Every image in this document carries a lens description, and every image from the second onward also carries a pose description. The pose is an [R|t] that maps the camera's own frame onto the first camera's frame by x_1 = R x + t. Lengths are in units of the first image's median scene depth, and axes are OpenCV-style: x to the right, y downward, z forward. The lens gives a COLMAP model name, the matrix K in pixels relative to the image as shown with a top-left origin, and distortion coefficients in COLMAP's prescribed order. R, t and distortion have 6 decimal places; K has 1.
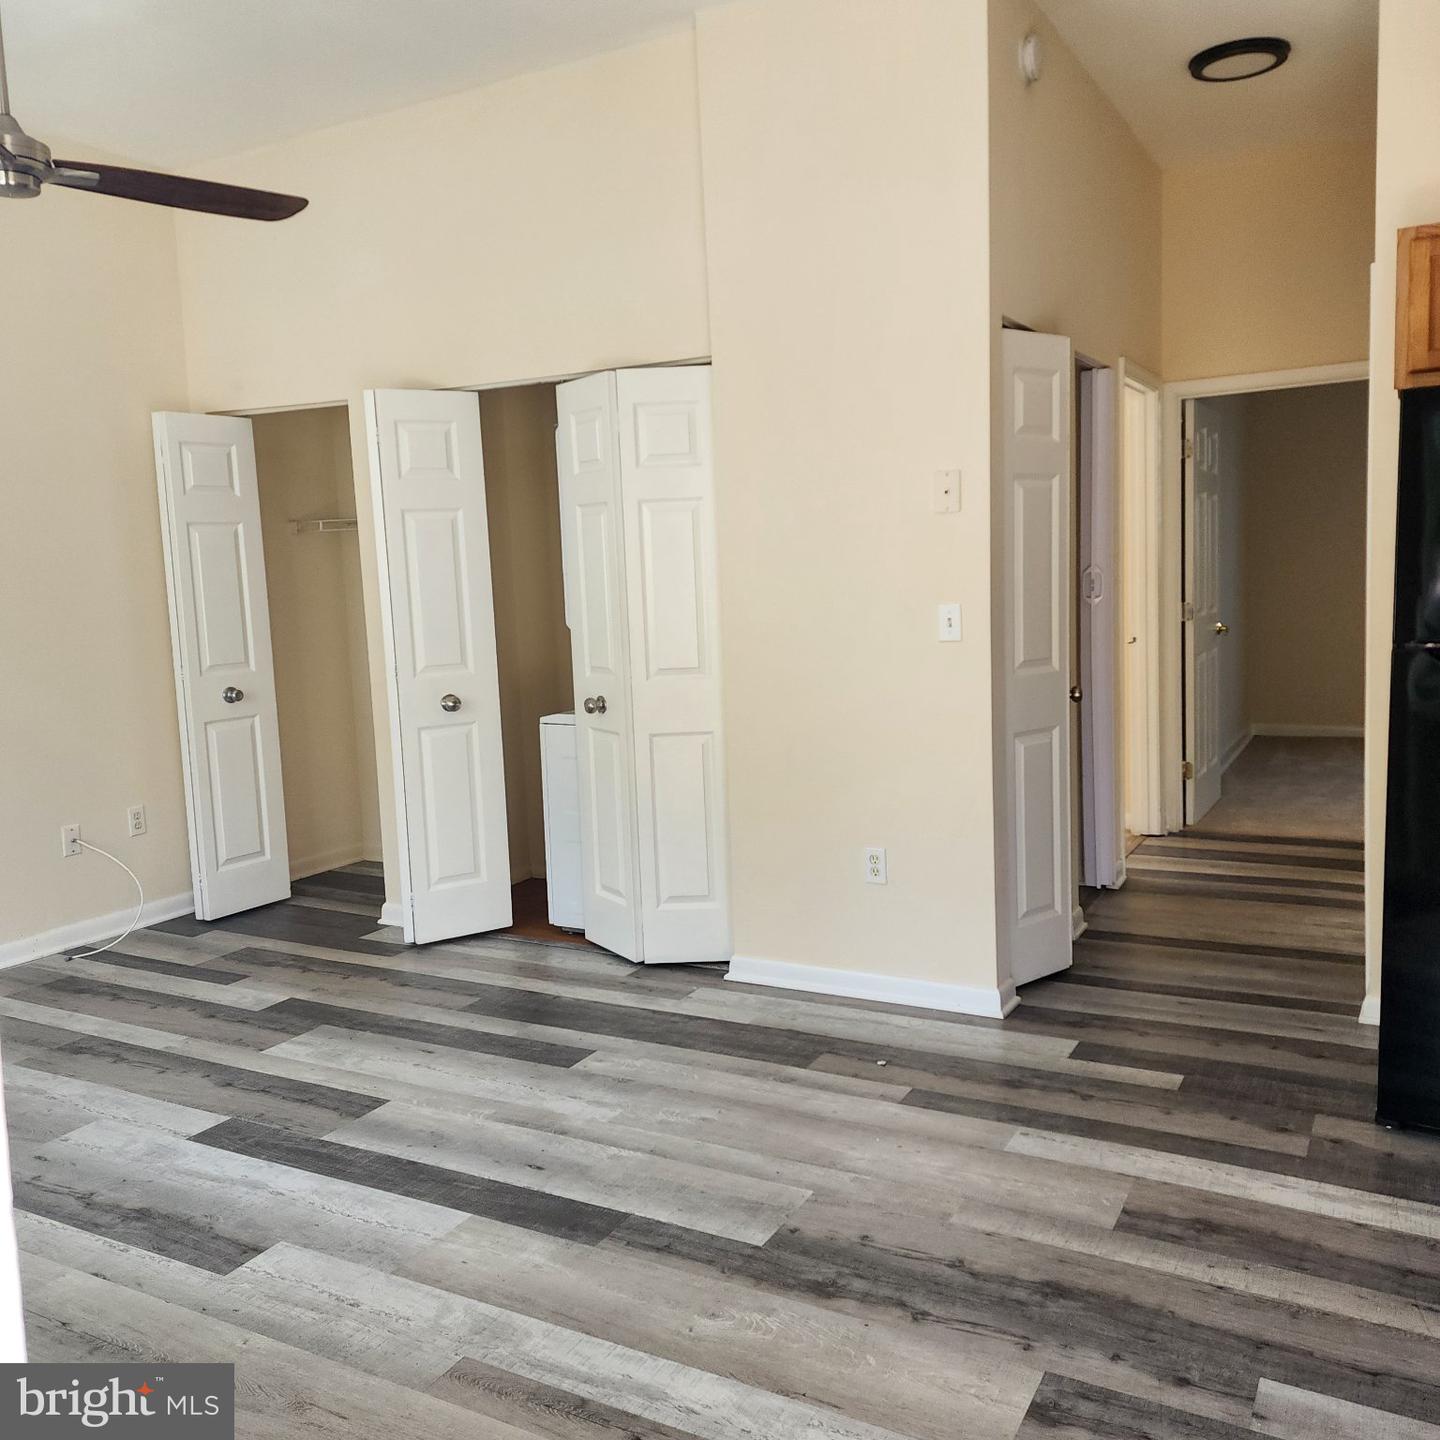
lens RADIAL K [[1300.4, 0, 704.6], [0, 1300.4, 715.2], [0, 0, 1]] dist [0.098913, -0.071474]
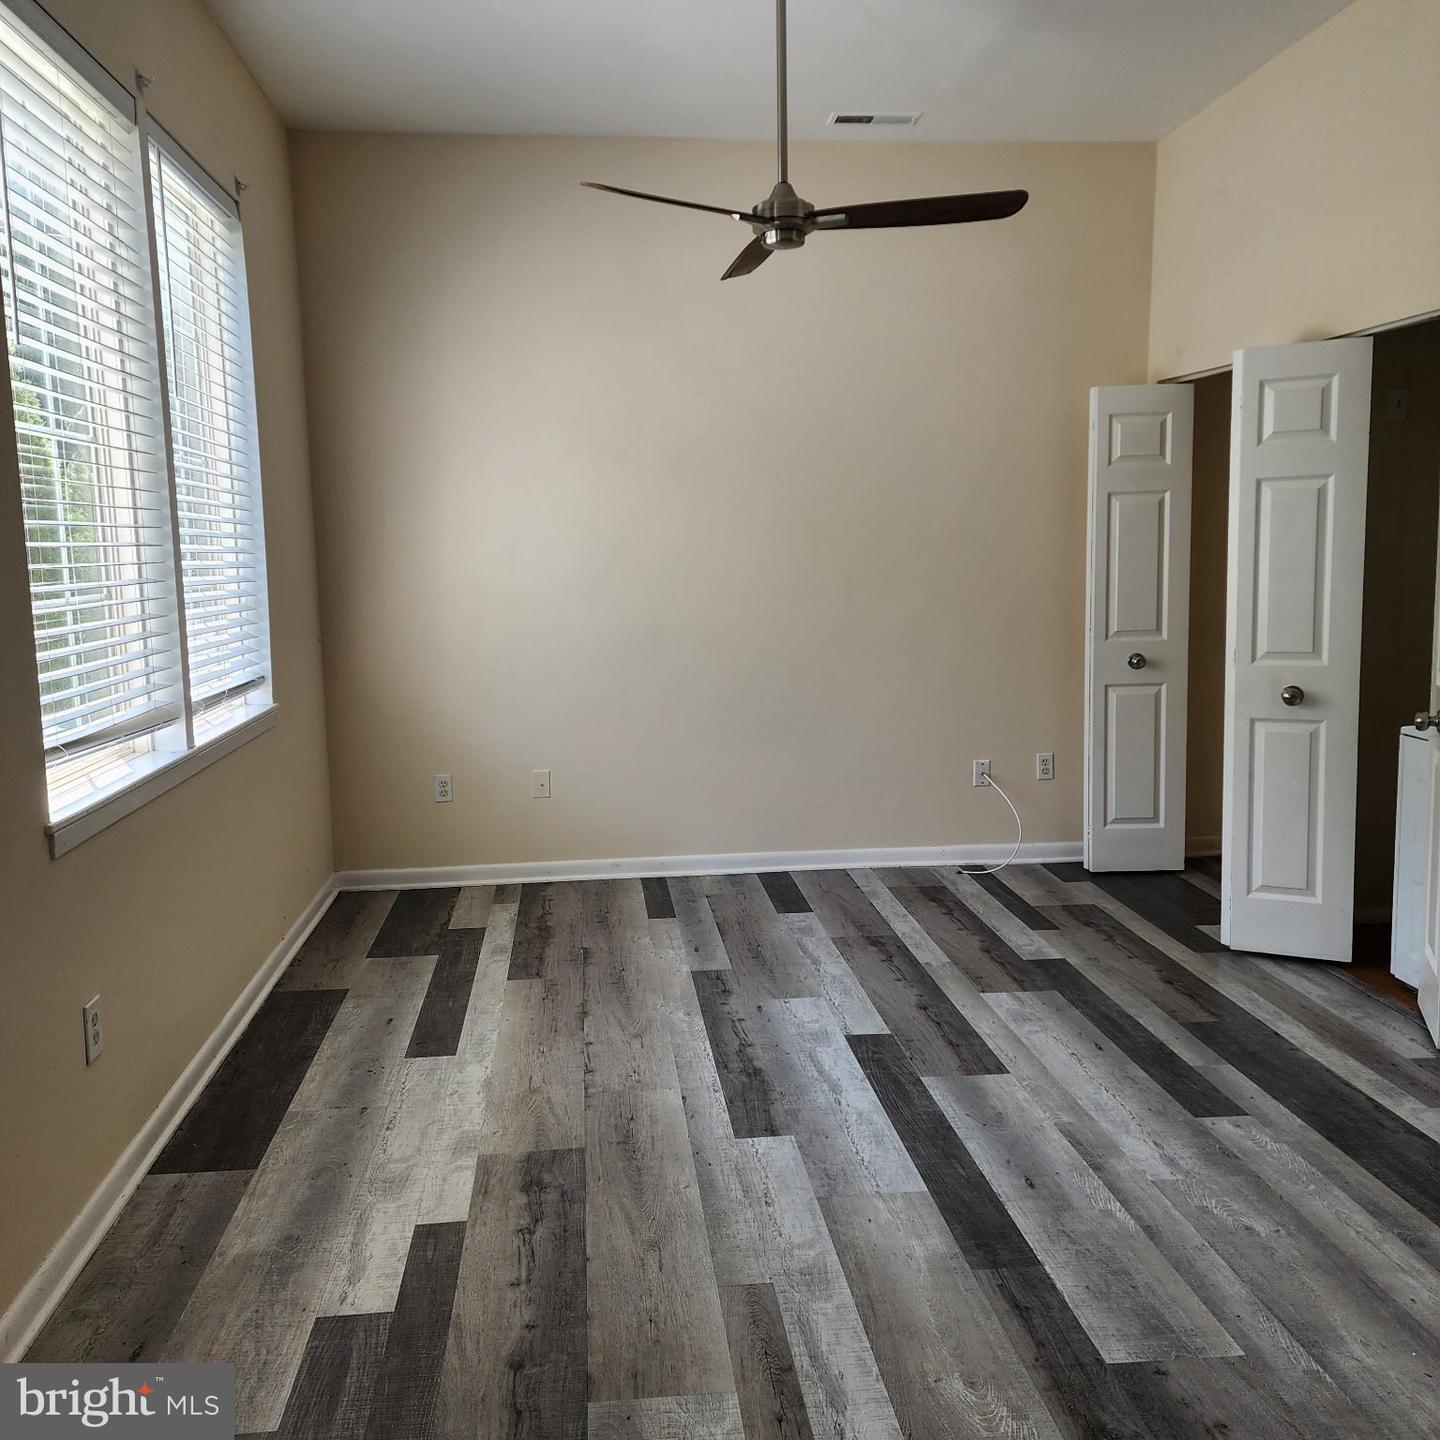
lens RADIAL K [[1300.4, 0, 704.6], [0, 1300.4, 715.2], [0, 0, 1]] dist [0.098913, -0.071474]
pose [[0.572535, 0.139545, -0.807918, 0.391817], [-0.100296, 0.989929, 0.099906, -0.059253], [0.813723, 0.023831, 0.580764, 0.190750]]
